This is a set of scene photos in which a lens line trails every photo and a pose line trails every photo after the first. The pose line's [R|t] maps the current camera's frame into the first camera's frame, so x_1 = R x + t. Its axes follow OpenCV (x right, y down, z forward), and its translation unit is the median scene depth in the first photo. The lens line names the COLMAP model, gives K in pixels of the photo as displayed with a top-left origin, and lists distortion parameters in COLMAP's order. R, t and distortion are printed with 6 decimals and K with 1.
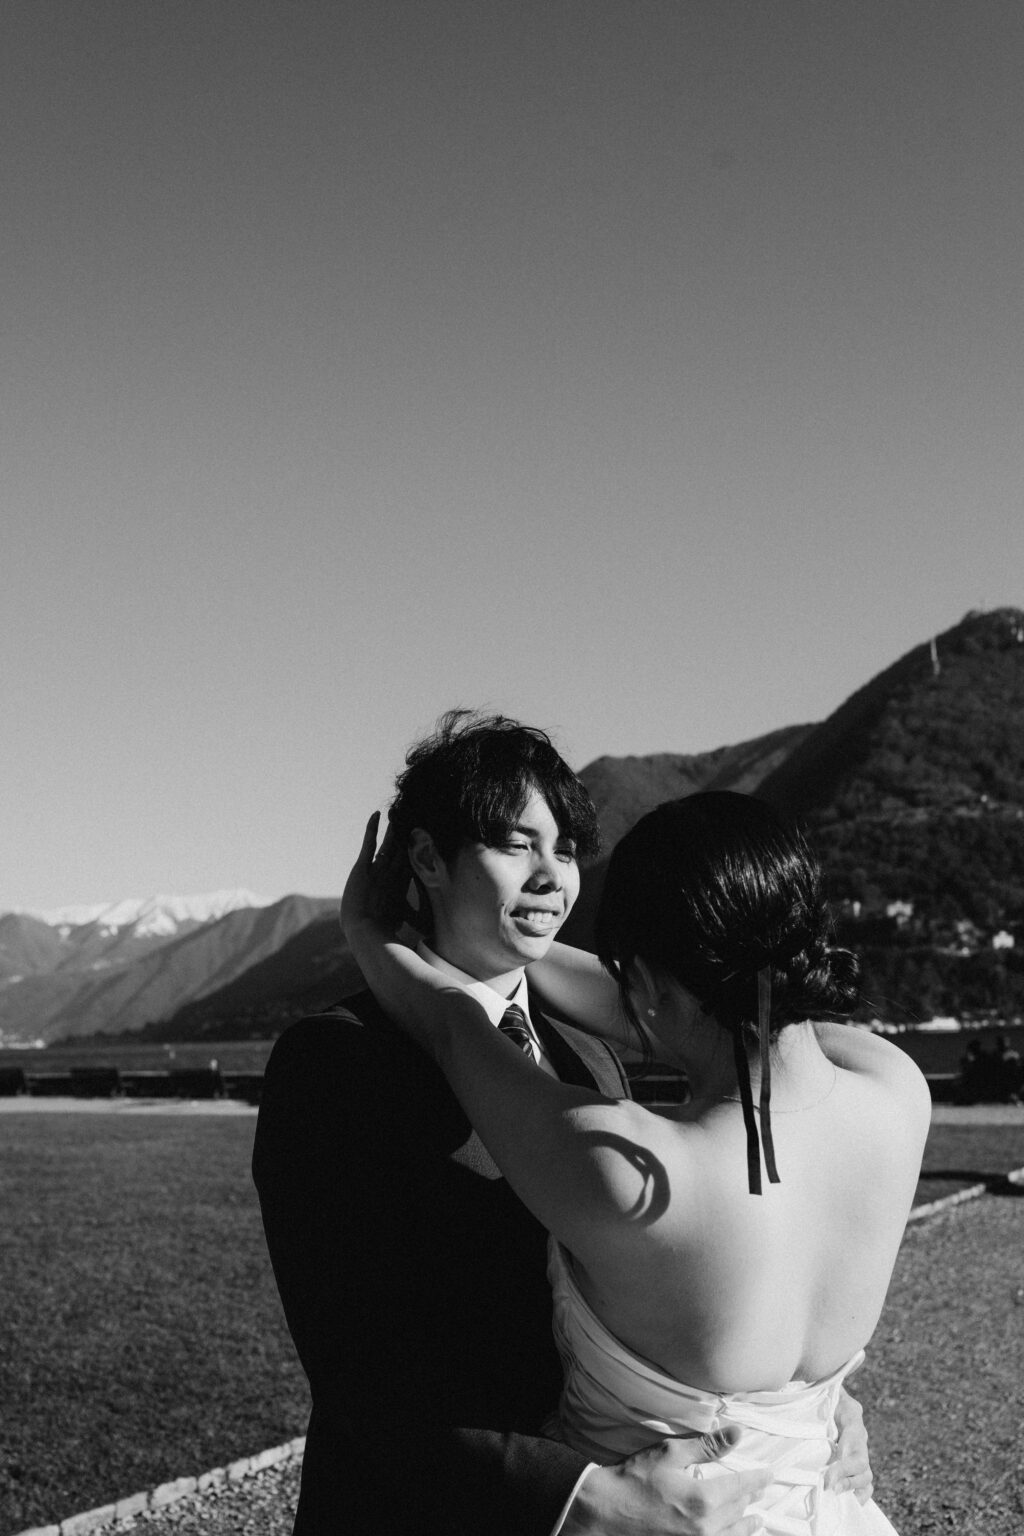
lens RADIAL K [[1546.1, 0, 511.0], [0, 1546.1, 775.2], [0, 0, 1]] dist [0.054866, -0.191812]
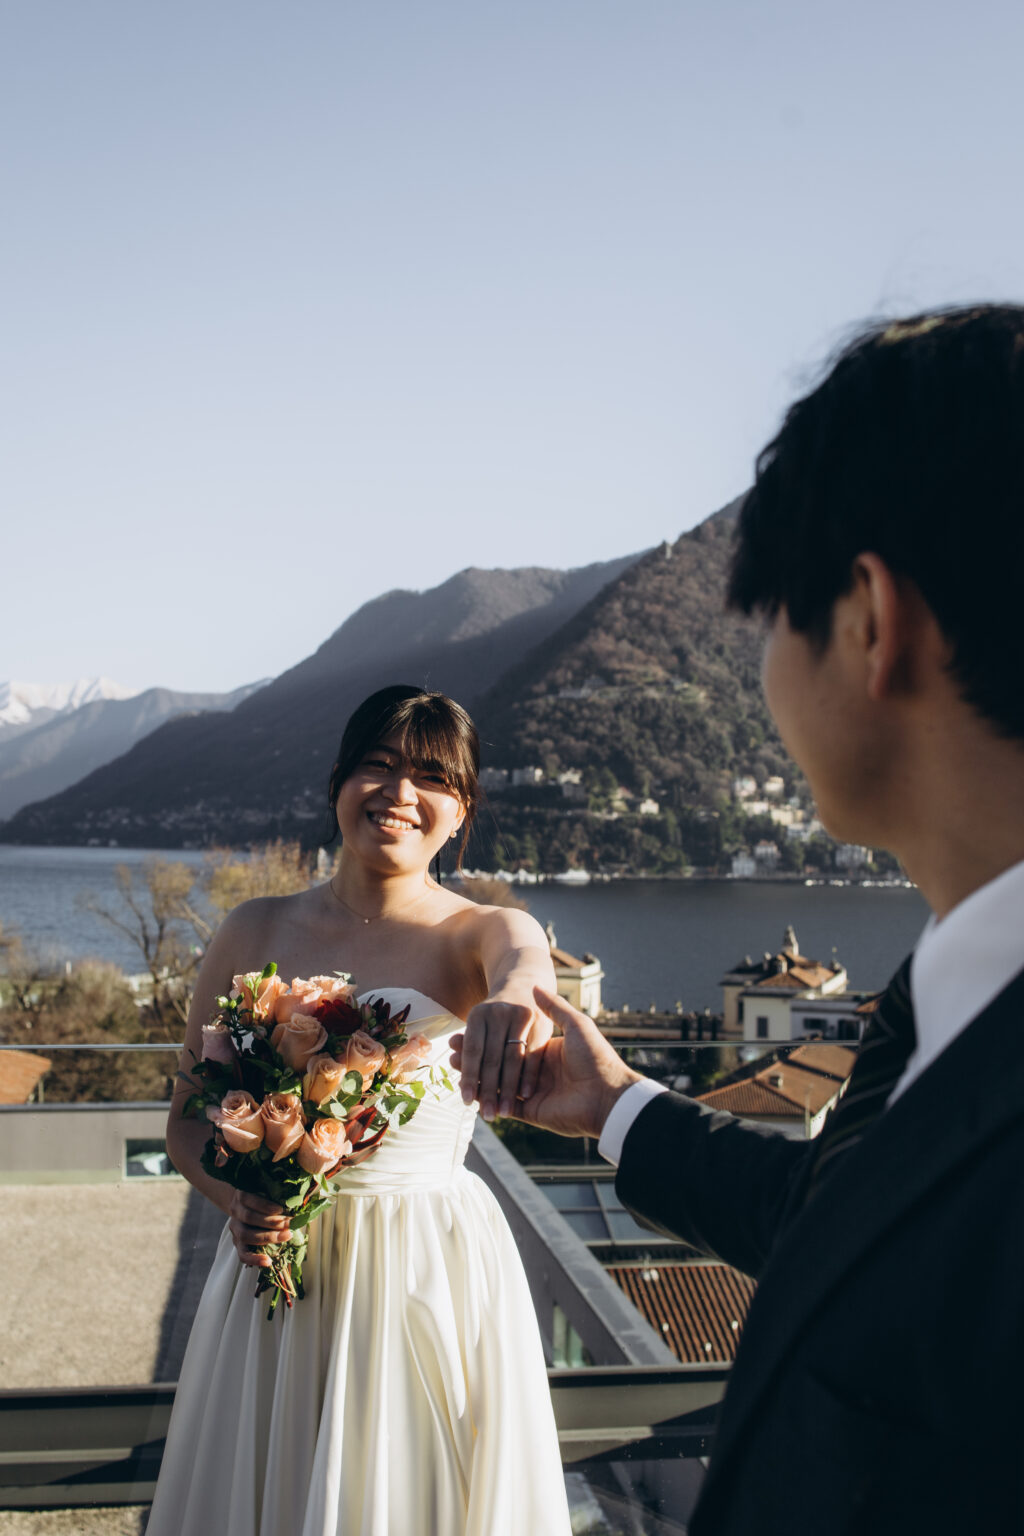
lens RADIAL K [[1695.8, 0, 512.0], [0, 1695.8, 768.0], [0, 0, 1]] dist [0.051578, -0.236501]
pose [[0.997337, 0.038963, 0.061650, 0.113515], [-0.046133, 0.991760, 0.119511, -0.068608], [-0.056486, -0.122037, 0.990917, -0.268536]]
